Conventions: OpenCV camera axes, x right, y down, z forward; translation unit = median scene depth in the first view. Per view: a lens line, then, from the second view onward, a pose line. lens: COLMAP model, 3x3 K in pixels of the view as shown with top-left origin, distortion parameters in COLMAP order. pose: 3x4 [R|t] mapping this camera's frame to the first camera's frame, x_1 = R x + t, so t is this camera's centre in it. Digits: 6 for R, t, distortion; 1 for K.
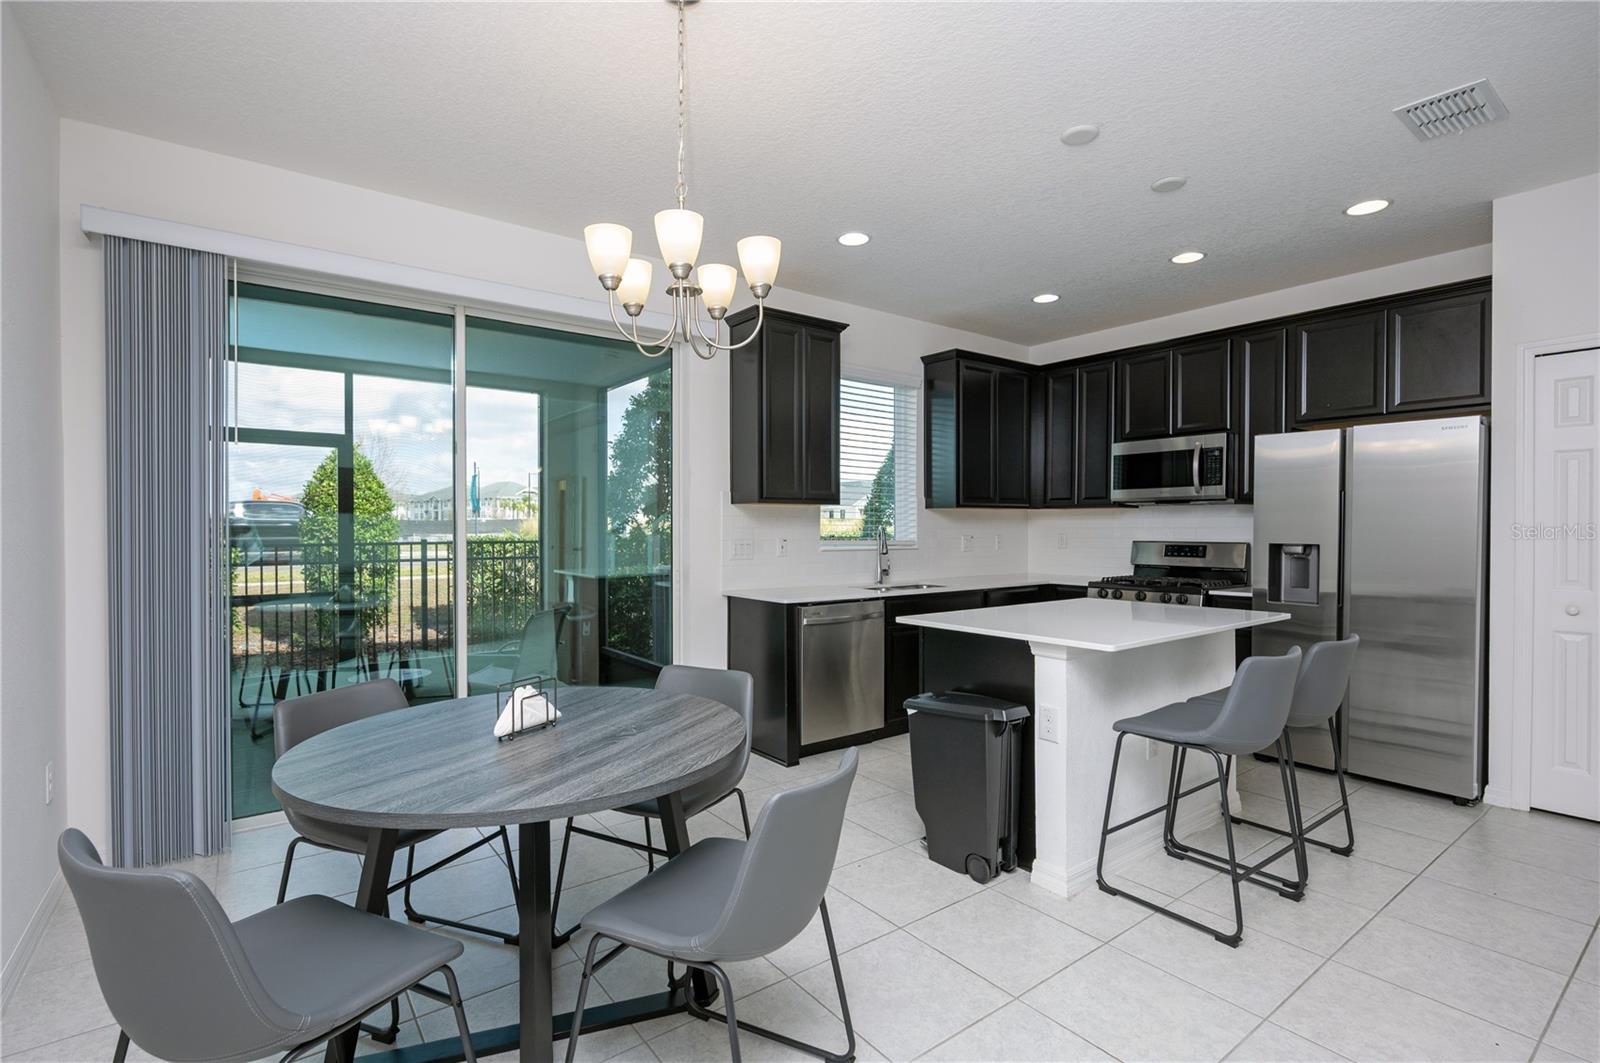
lens RADIAL K [[784.5, 0, 803.4], [0, 784.5, 502.0], [0, 0, 1]] dist [-0.037591, -0.000239]
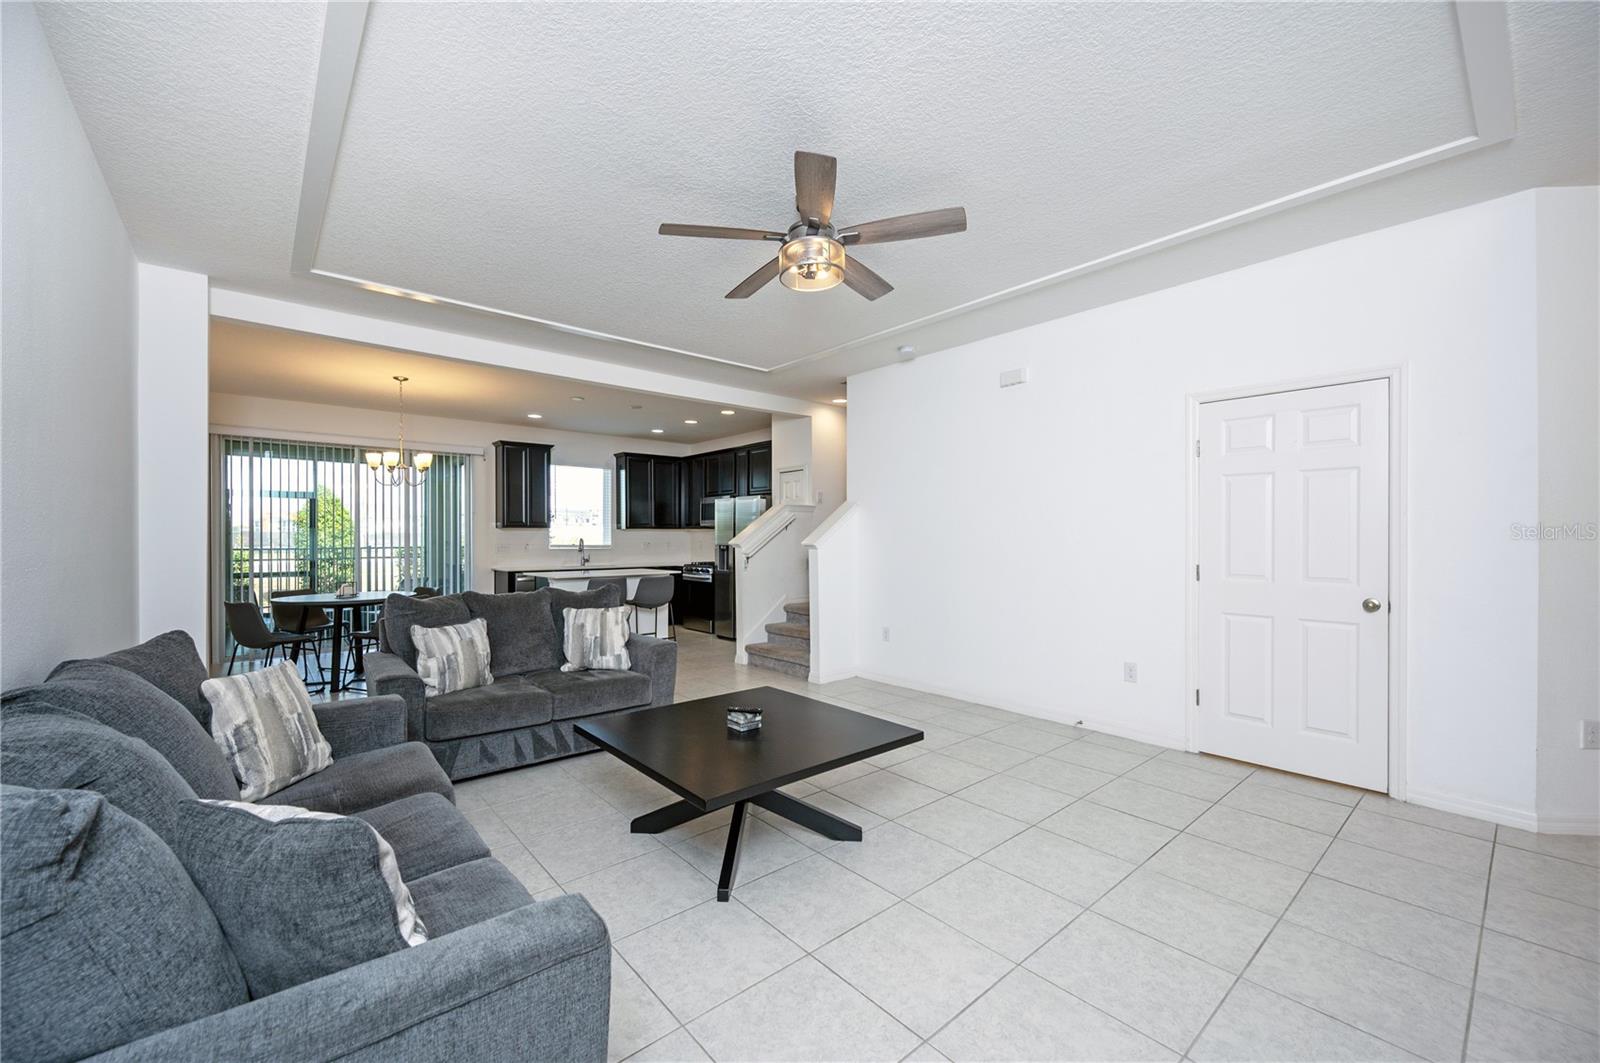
lens RADIAL K [[636.0, 0, 796.4], [0, 636.0, 534.5], [0, 0, 1]] dist [0.002928, -0.000095]
pose [[0.997113, -0.001971, 0.075903, 0.574344], [-0.000334, 0.999539, 0.030349, -0.032722], [-0.075927, -0.030287, 0.996653, -0.805933]]
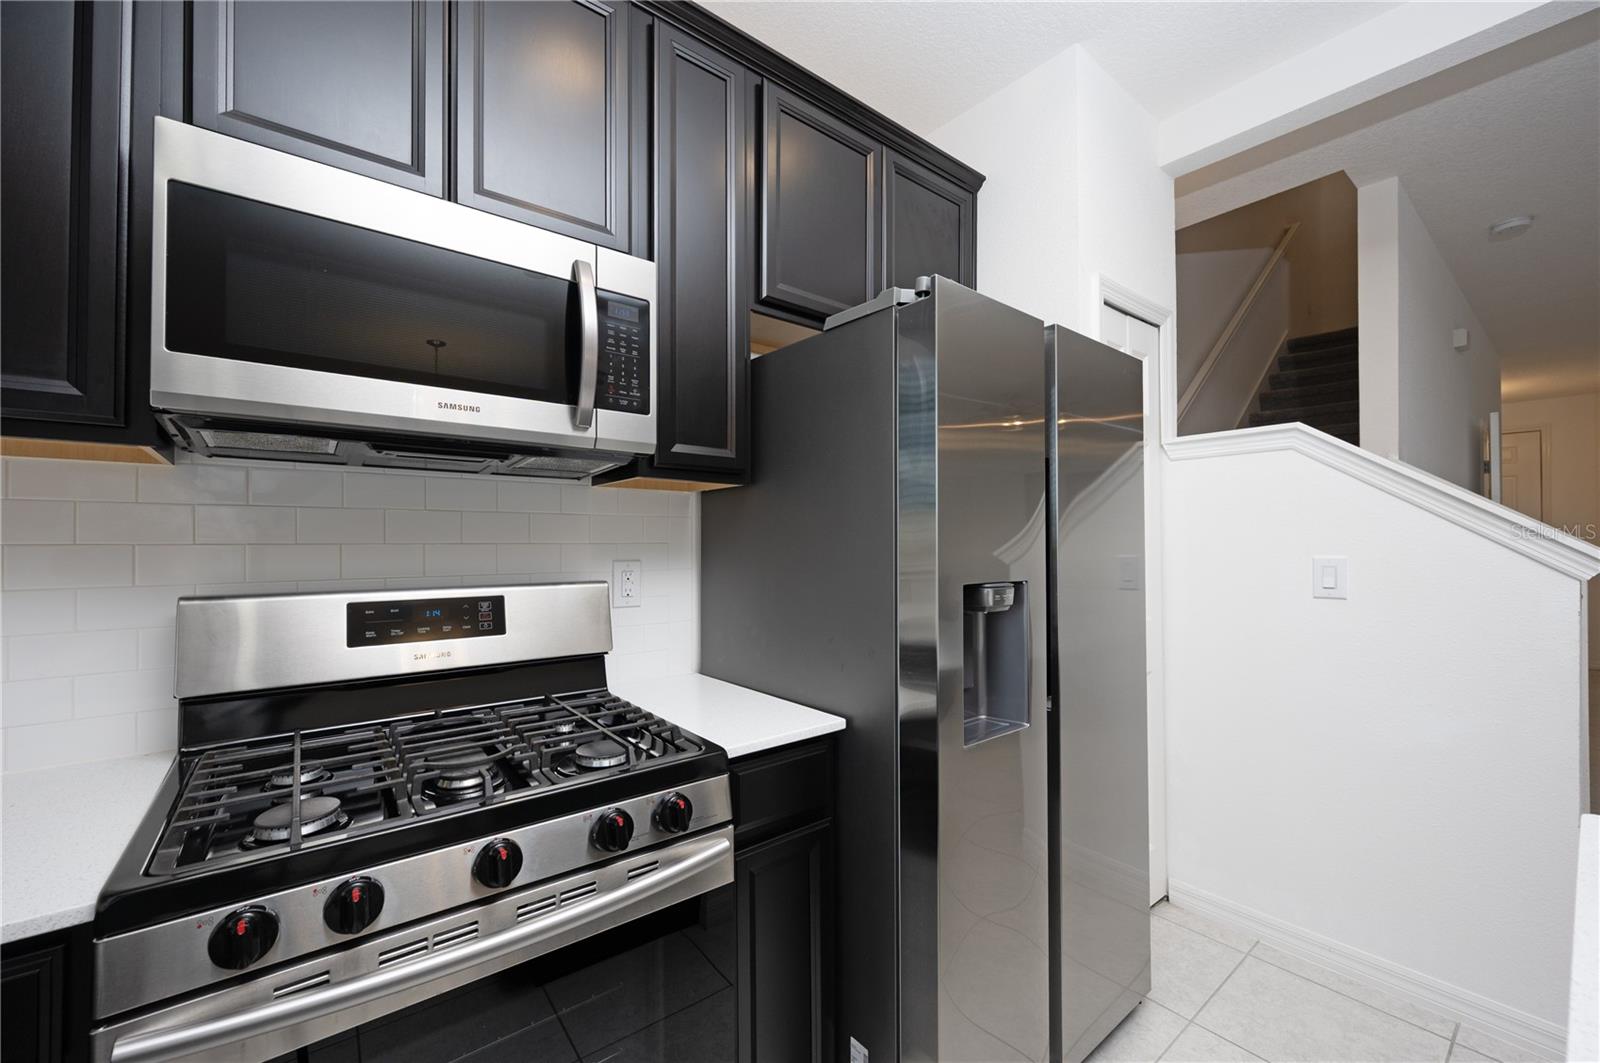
lens RADIAL K [[636.0, 0, 796.4], [0, 636.0, 534.5], [0, 0, 1]] dist [0.002928, -0.000095]
pose [[-0.019833, 0.003117, 0.999798, 0.256301], [-0.037112, 0.999304, -0.003852, 0.028177], [-0.999114, -0.037181, -0.019704, 0.916119]]
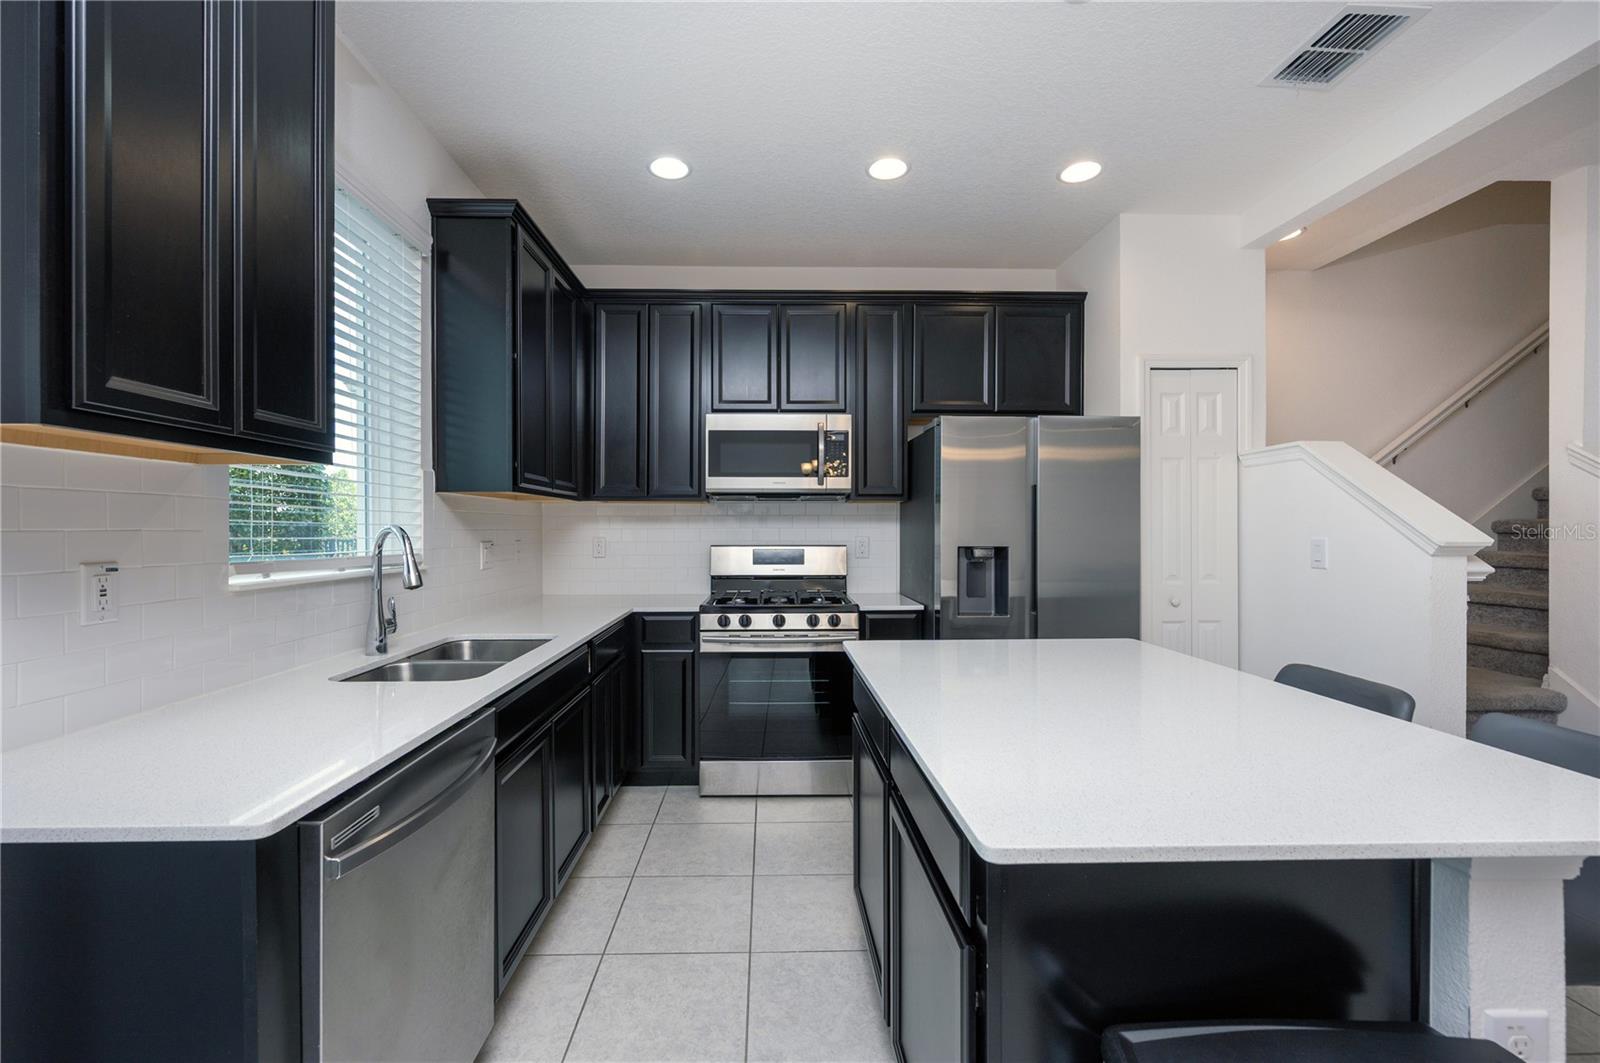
lens RADIAL K [[693.5, 0, 800.0], [0, 693.5, 531.5], [0, 0, 1]] dist [0.026686, -0.000006]
pose [[0.572098, -0.007887, 0.820147, -0.098945], [-0.025789, 0.999286, 0.027599, 0.017376], [-0.819780, -0.036940, 0.571487, 0.598818]]
